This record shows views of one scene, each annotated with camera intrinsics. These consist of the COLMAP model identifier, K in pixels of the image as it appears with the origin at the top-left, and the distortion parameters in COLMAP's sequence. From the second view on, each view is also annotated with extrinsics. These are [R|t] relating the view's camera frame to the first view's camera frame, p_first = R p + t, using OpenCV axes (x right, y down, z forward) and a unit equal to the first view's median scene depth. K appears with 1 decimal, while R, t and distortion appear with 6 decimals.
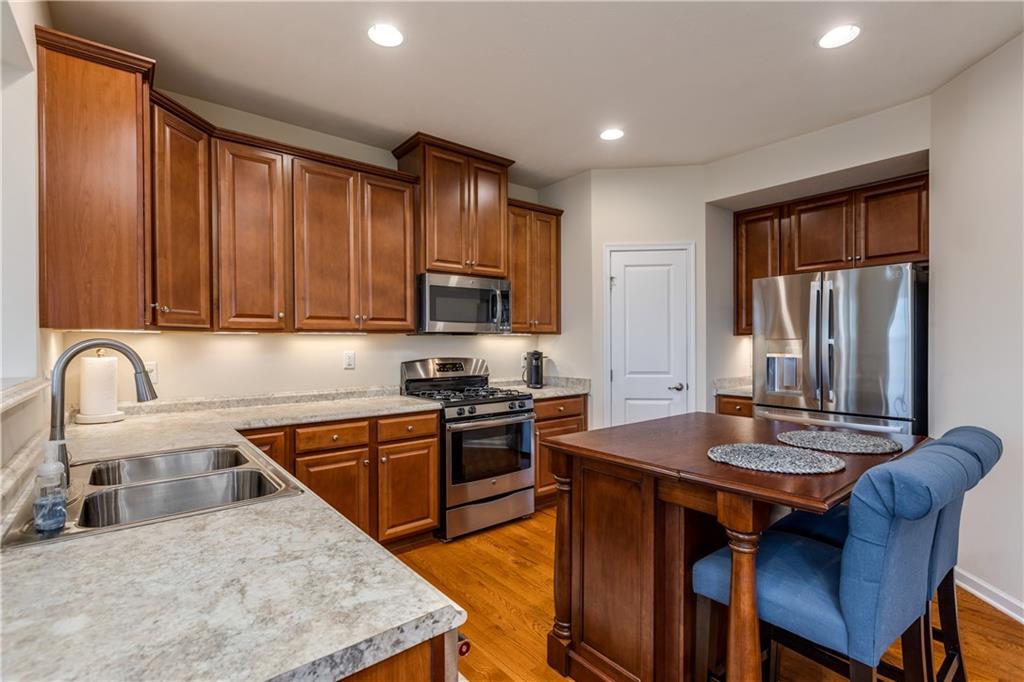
lens RADIAL K [[471.4, 0, 513.1], [0, 471.4, 344.4], [0, 0, 1]] dist [0.001467, 0.000250]
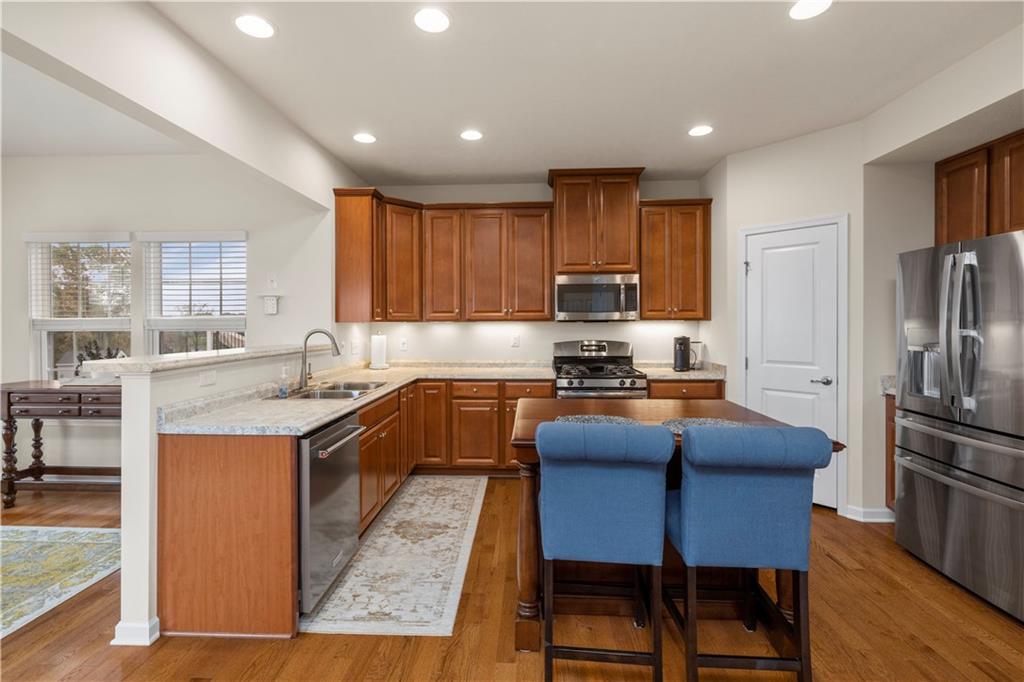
lens RADIAL K [[462.3, 0, 503.5], [0, 462.3, 324.4], [0, 0, 1]] dist [-0.000158, -0.000076]
pose [[0.744309, 0.003162, -0.667828, 0.509376], [-0.003201, 0.999994, 0.001167, -0.014485], [0.667828, 0.001269, 0.744315, -0.047244]]
